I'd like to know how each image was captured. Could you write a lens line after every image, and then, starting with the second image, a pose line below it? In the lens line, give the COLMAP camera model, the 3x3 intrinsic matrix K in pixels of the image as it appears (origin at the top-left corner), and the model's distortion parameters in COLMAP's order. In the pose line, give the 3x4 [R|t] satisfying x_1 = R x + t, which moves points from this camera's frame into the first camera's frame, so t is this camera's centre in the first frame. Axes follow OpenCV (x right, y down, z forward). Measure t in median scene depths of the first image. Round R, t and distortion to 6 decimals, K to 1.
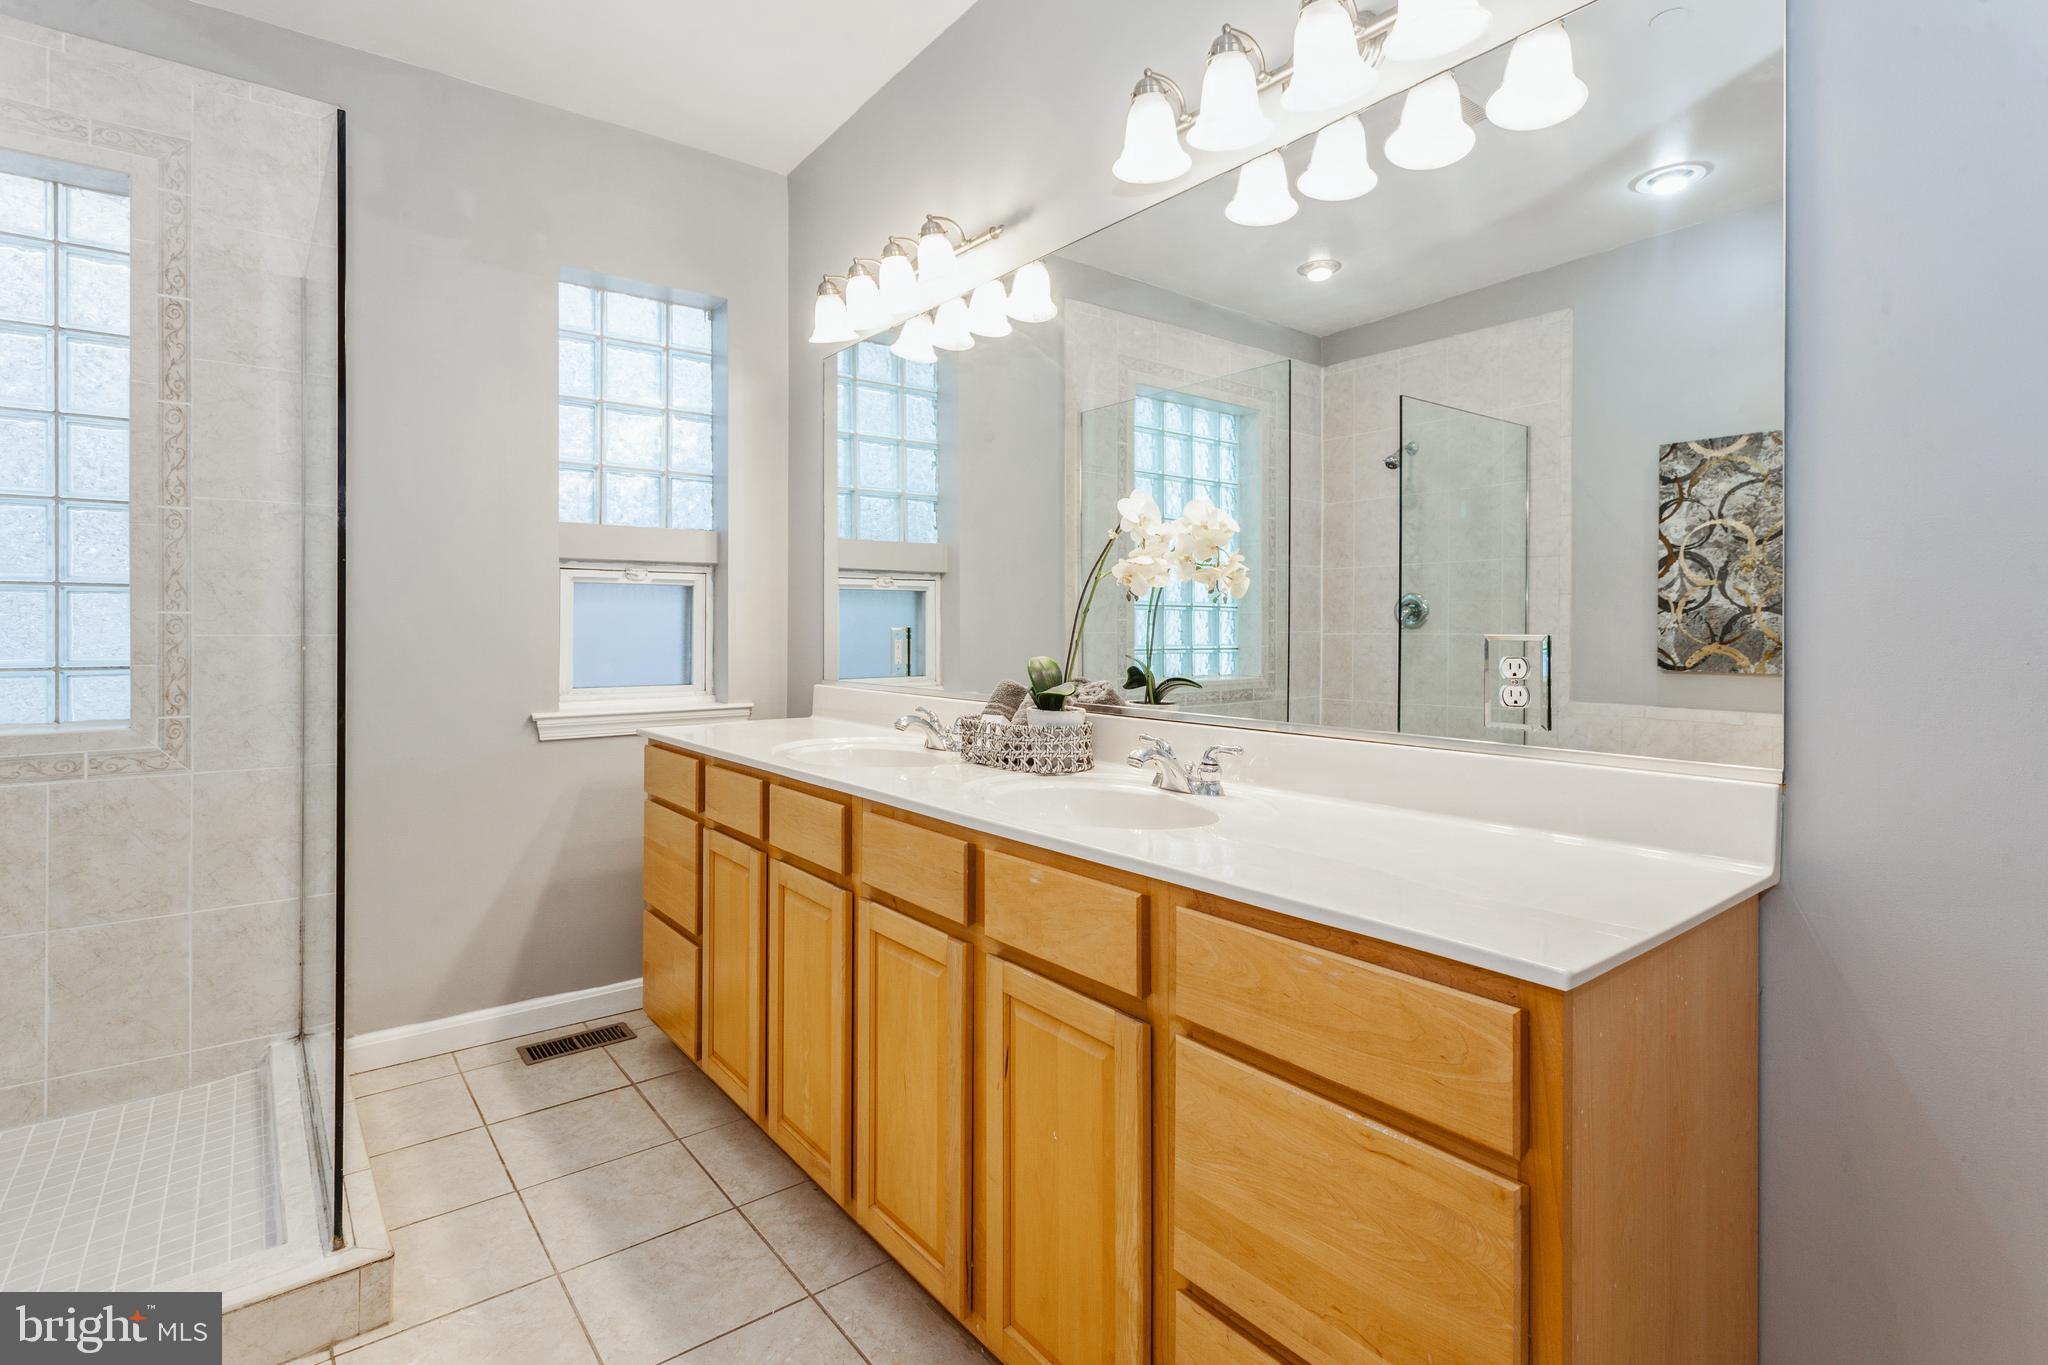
lens RADIAL K [[999.0, 0, 1021.9], [0, 999.0, 615.1], [0, 0, 1]] dist [0.002656, 0.001804]
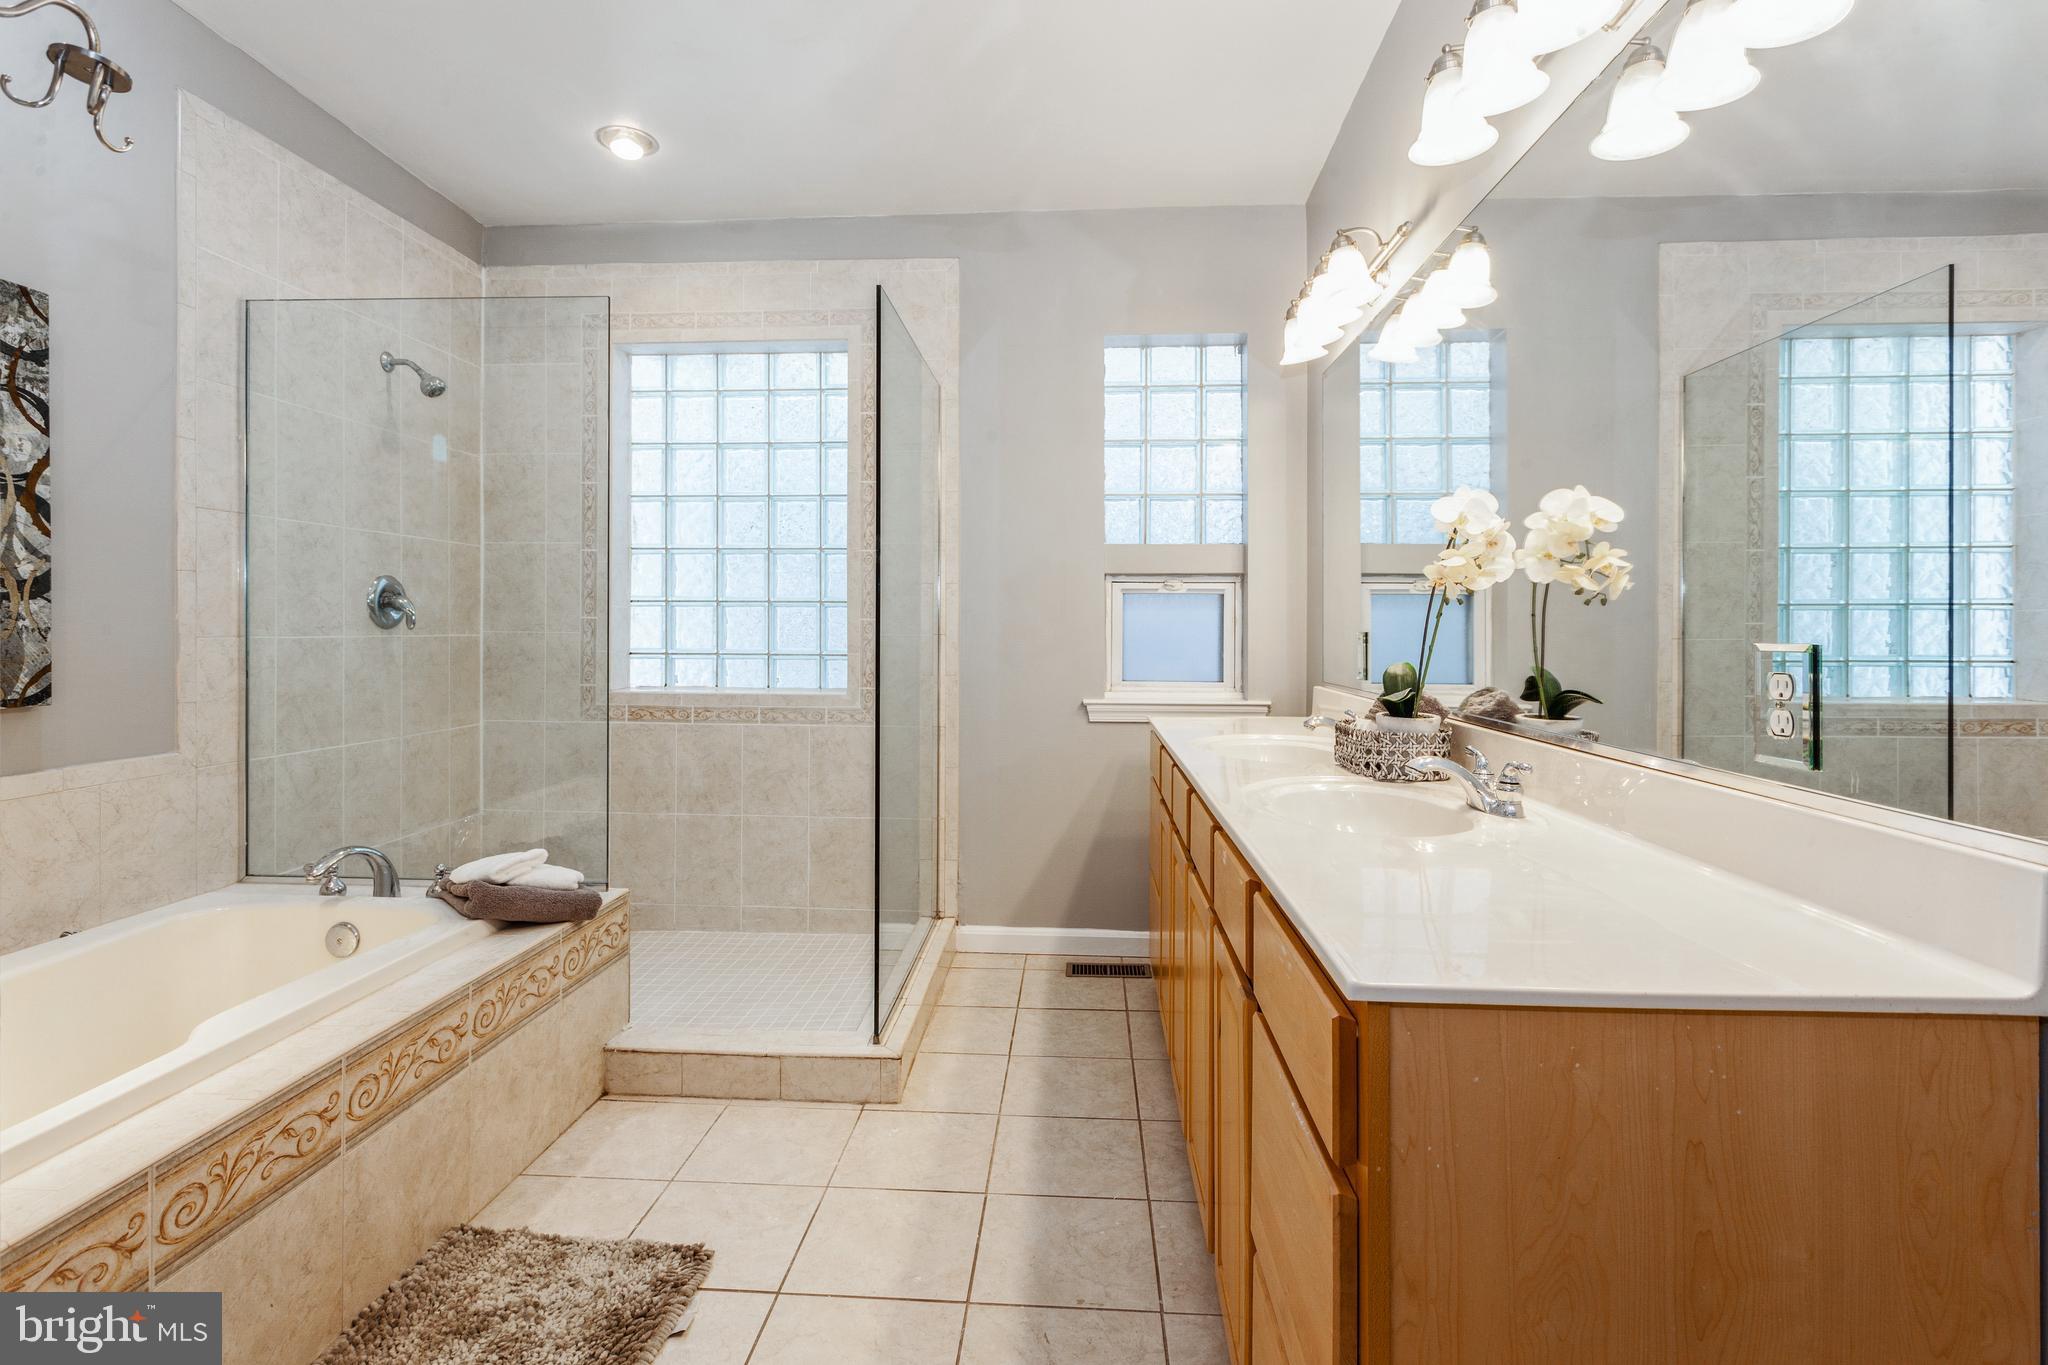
lens RADIAL K [[999.0, 0, 1021.9], [0, 999.0, 615.1], [0, 0, 1]] dist [0.002656, 0.001804]
pose [[0.750644, -0.006223, -0.660678, 0.296196], [0.003439, 0.999979, -0.005512, -0.000227], [0.660698, 0.001866, 0.750650, 0.012781]]
